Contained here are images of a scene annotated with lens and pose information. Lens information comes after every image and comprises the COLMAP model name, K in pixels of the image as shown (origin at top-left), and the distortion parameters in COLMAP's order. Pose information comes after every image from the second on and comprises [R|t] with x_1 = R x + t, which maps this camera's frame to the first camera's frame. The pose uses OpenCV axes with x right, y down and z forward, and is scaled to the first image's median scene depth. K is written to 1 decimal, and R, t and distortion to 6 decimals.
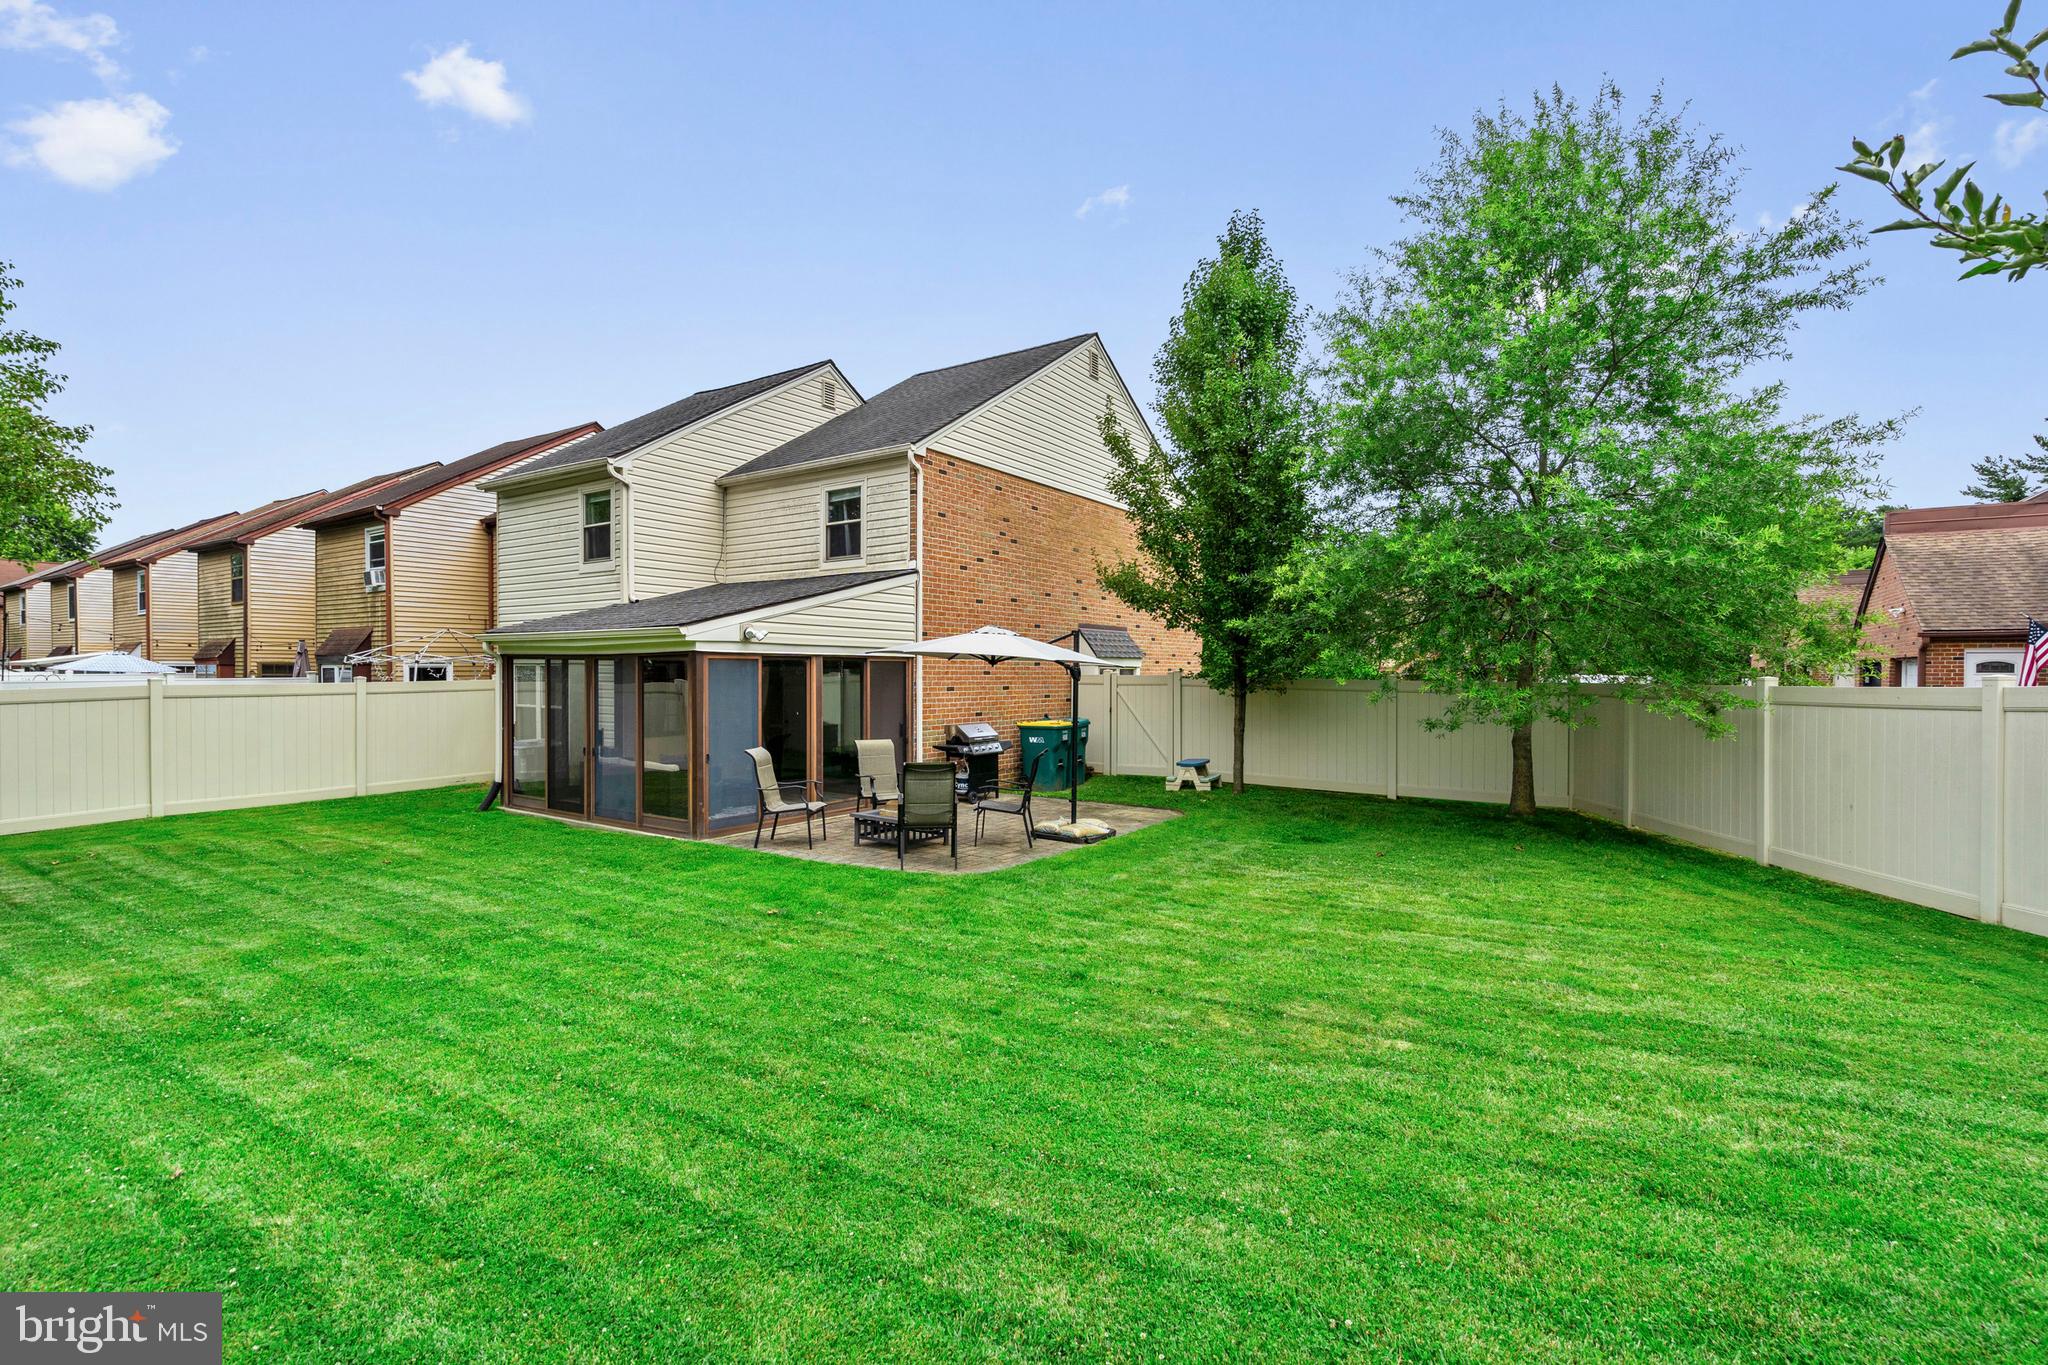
lens RADIAL K [[938.9, 0, 1006.0], [0, 938.9, 658.7], [0, 0, 1]] dist [0.000644, 0.000643]
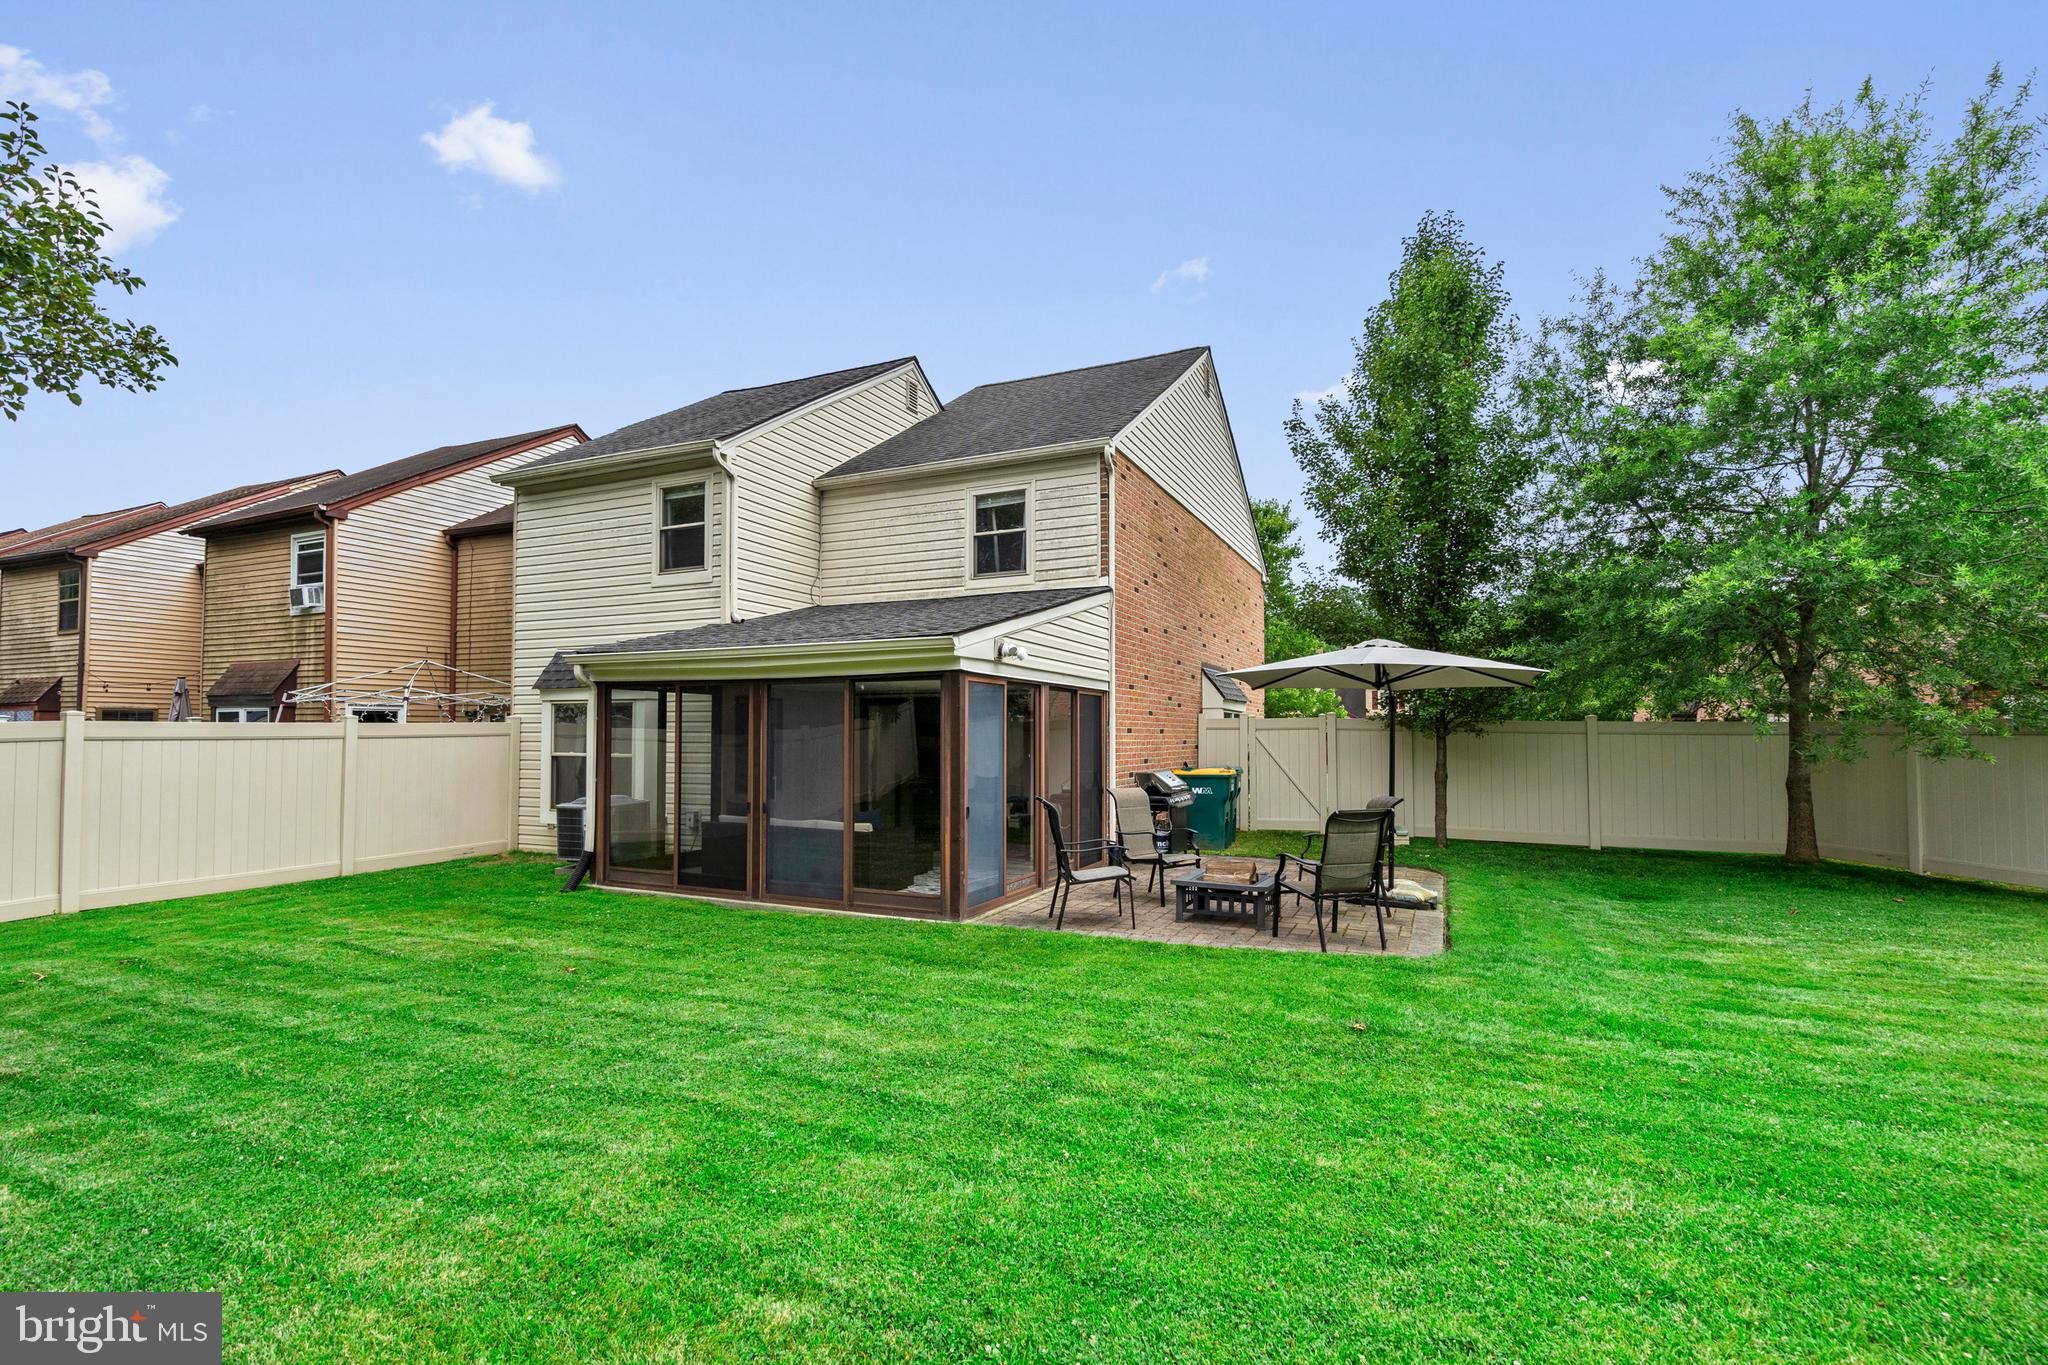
lens RADIAL K [[939.8, 0, 1024.0], [0, 939.8, 682.5], [0, 0, 1]] dist [-0.001067, 0.000349]
pose [[0.985842, 0.008929, 0.167437, -0.281236], [-0.001992, 0.999134, -0.041552, 0.023148], [-0.167663, 0.040630, 0.985007, 0.168886]]
